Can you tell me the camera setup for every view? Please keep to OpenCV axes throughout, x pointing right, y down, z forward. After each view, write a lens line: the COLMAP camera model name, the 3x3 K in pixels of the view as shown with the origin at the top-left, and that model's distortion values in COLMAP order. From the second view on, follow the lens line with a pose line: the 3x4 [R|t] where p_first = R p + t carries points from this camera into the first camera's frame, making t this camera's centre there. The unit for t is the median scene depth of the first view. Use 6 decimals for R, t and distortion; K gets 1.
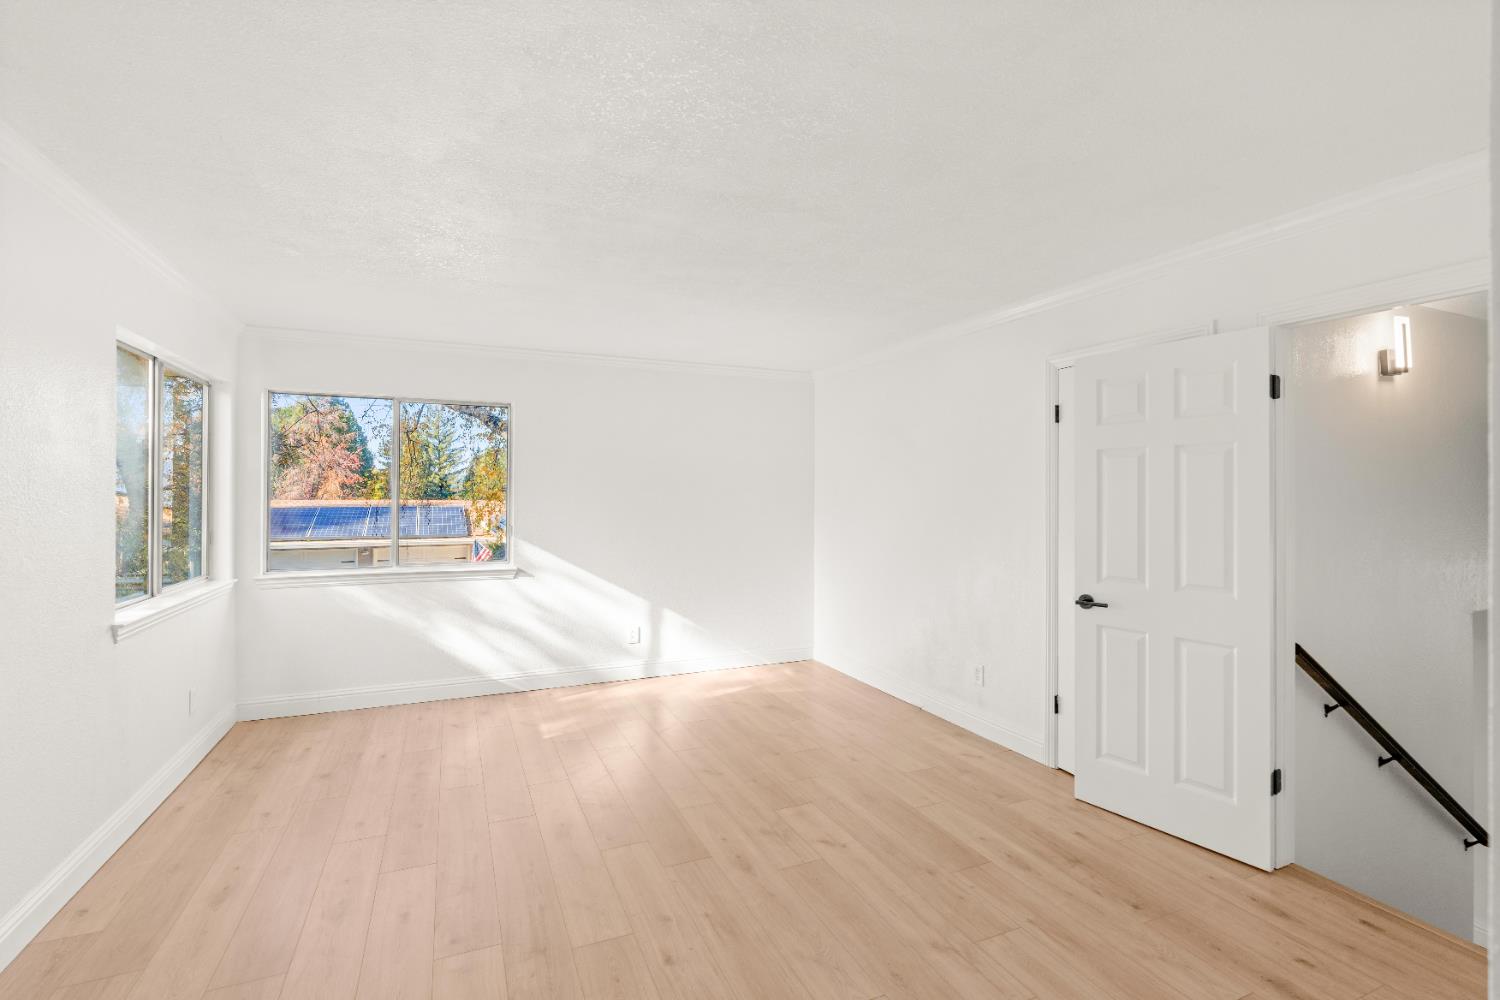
lens RADIAL K [[673.3, 0, 750.2], [0, 673.3, 493.5], [0, 0, 1]] dist [0.000385, 0.000159]
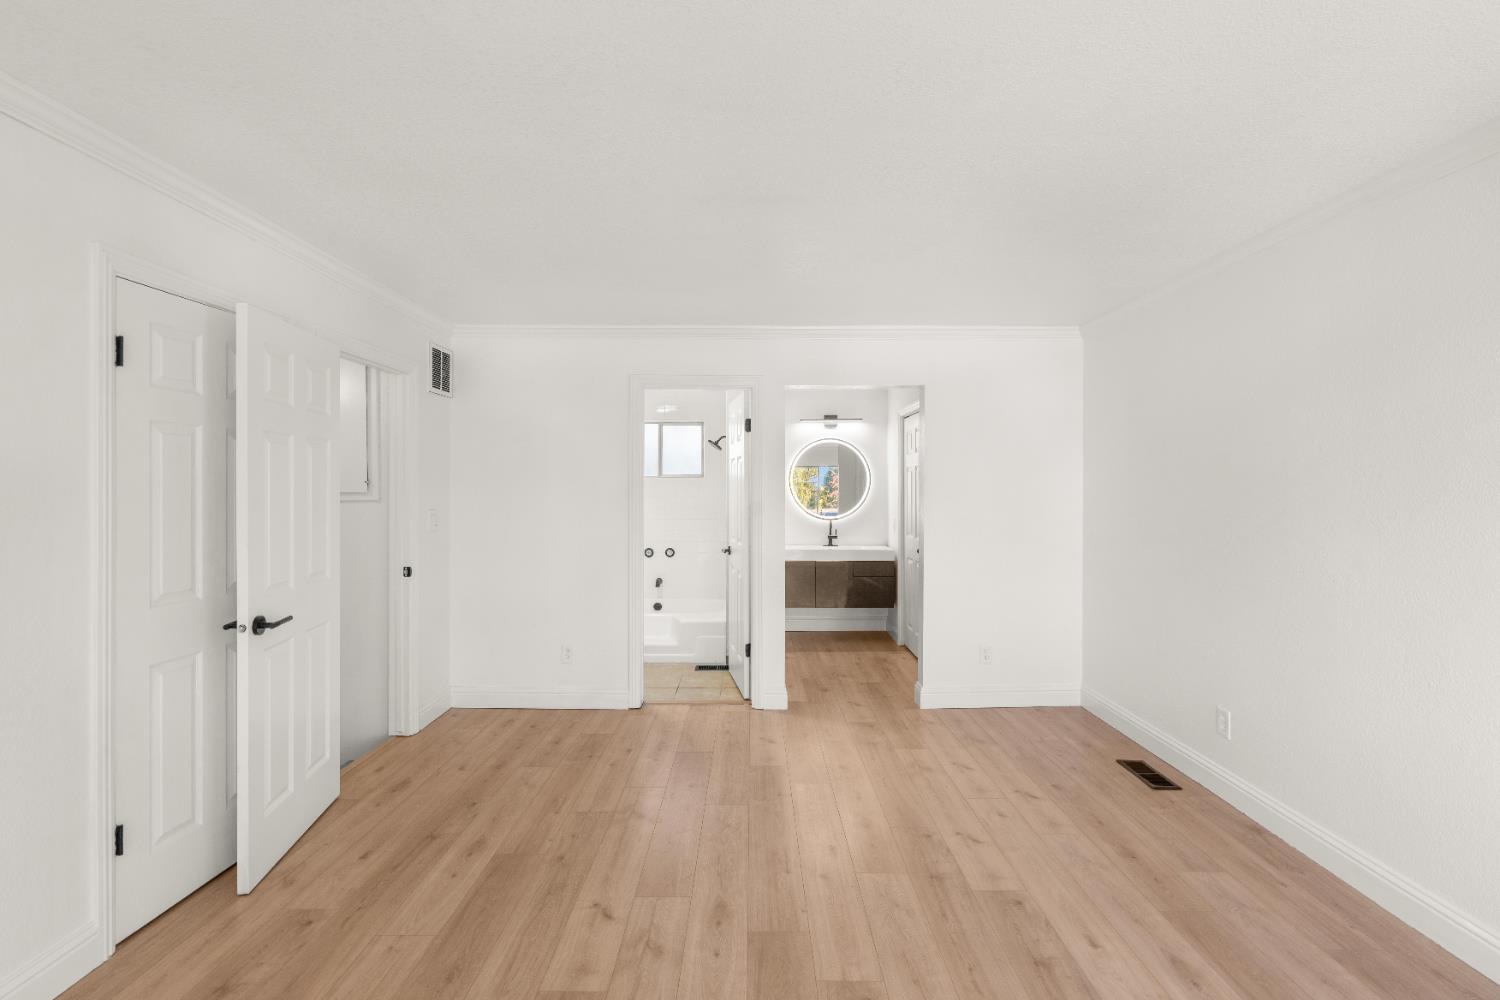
lens RADIAL K [[673.3, 0, 750.2], [0, 673.3, 493.5], [0, 0, 1]] dist [0.000385, 0.000159]
pose [[-0.910718, -0.009959, 0.412908, -0.384541], [-0.003046, 0.999844, 0.017399, -0.006510], [-0.413017, 0.014588, -0.910607, 1.702668]]
